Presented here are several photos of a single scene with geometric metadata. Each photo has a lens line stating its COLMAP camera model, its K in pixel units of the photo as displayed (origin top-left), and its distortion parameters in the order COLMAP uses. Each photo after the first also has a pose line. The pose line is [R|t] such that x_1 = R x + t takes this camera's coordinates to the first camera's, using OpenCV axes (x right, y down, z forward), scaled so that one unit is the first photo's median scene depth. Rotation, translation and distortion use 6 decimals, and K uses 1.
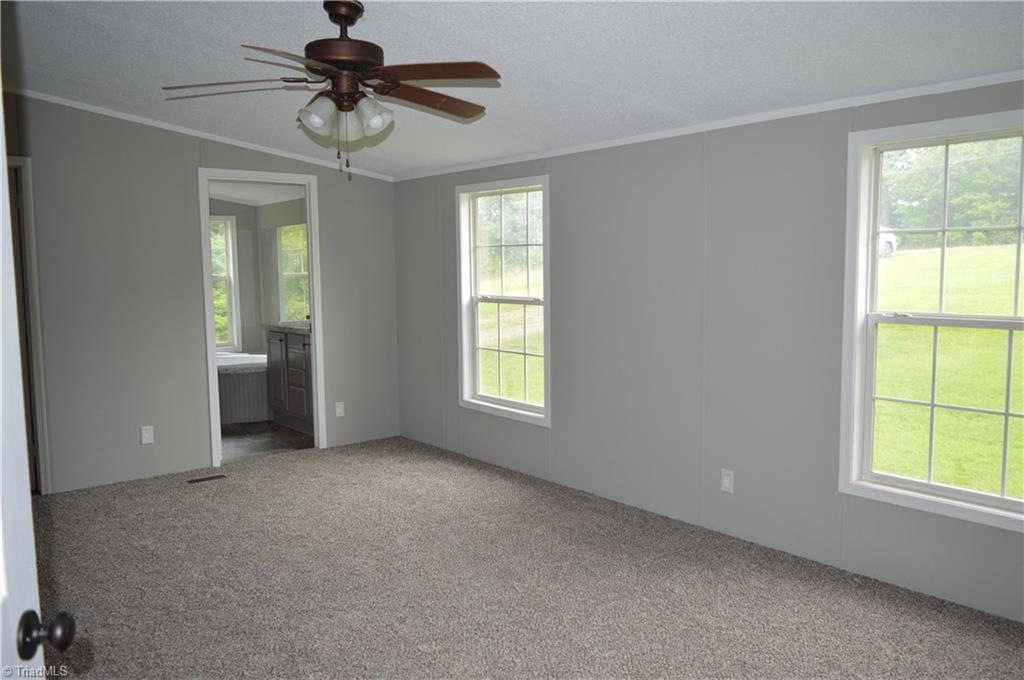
lens RADIAL K [[799.2, 0, 512.0], [0, 799.2, 340.0], [0, 0, 1]] dist [-0.105952, 0.001900]
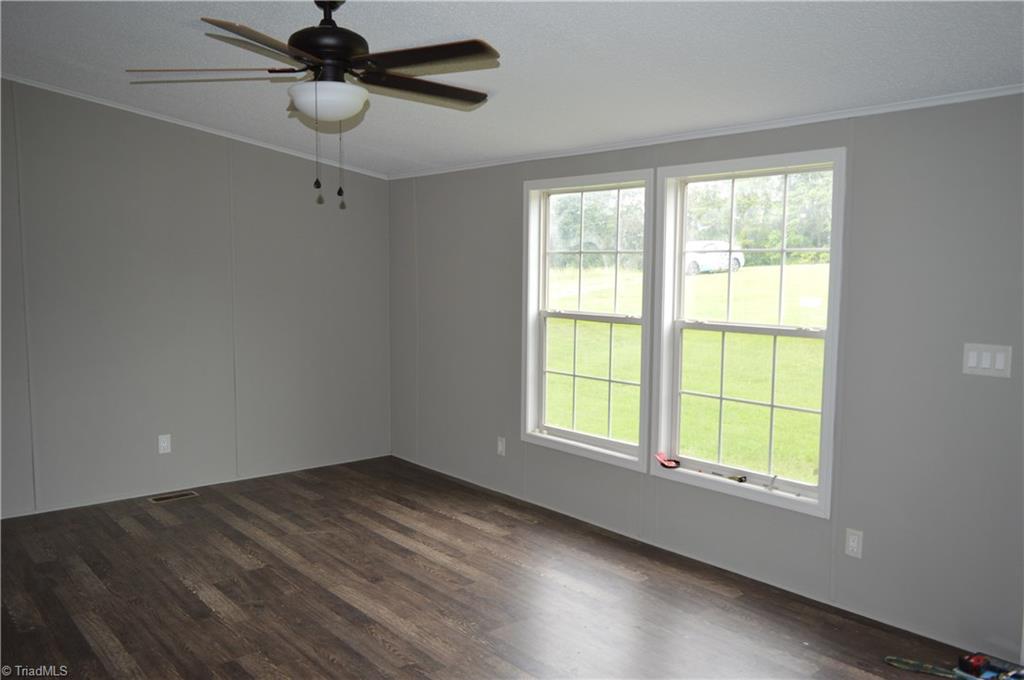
lens RADIAL K [[807.1, 0, 512.0], [0, 807.1, 340.0], [0, 0, 1]] dist [-0.017129, -0.006590]
pose [[0.998636, 0.026679, 0.044877, -0.118933], [-0.026184, 0.999590, -0.011593, -0.012927], [-0.045167, 0.010402, 0.998925, 0.145453]]
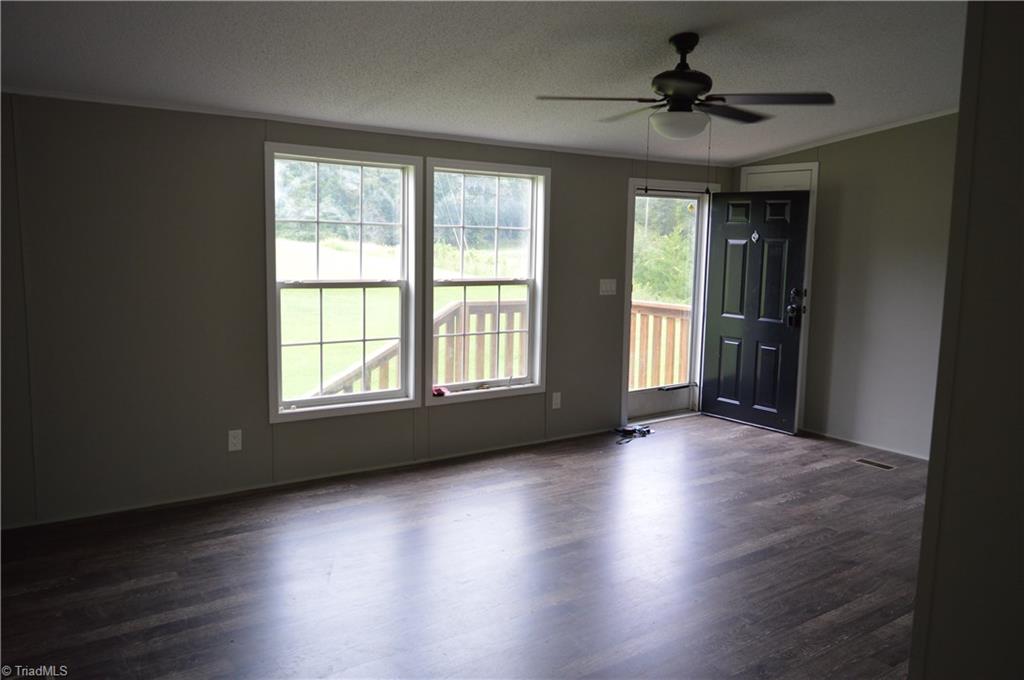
lens RADIAL K [[807.1, 0, 512.0], [0, 807.1, 340.0], [0, 0, 1]] dist [-0.017129, -0.006590]
pose [[0.042357, -0.117857, 0.992127, -0.865169], [0.065424, 0.991214, 0.114955, -0.076429], [-0.996958, 0.060040, 0.049696, 0.739668]]
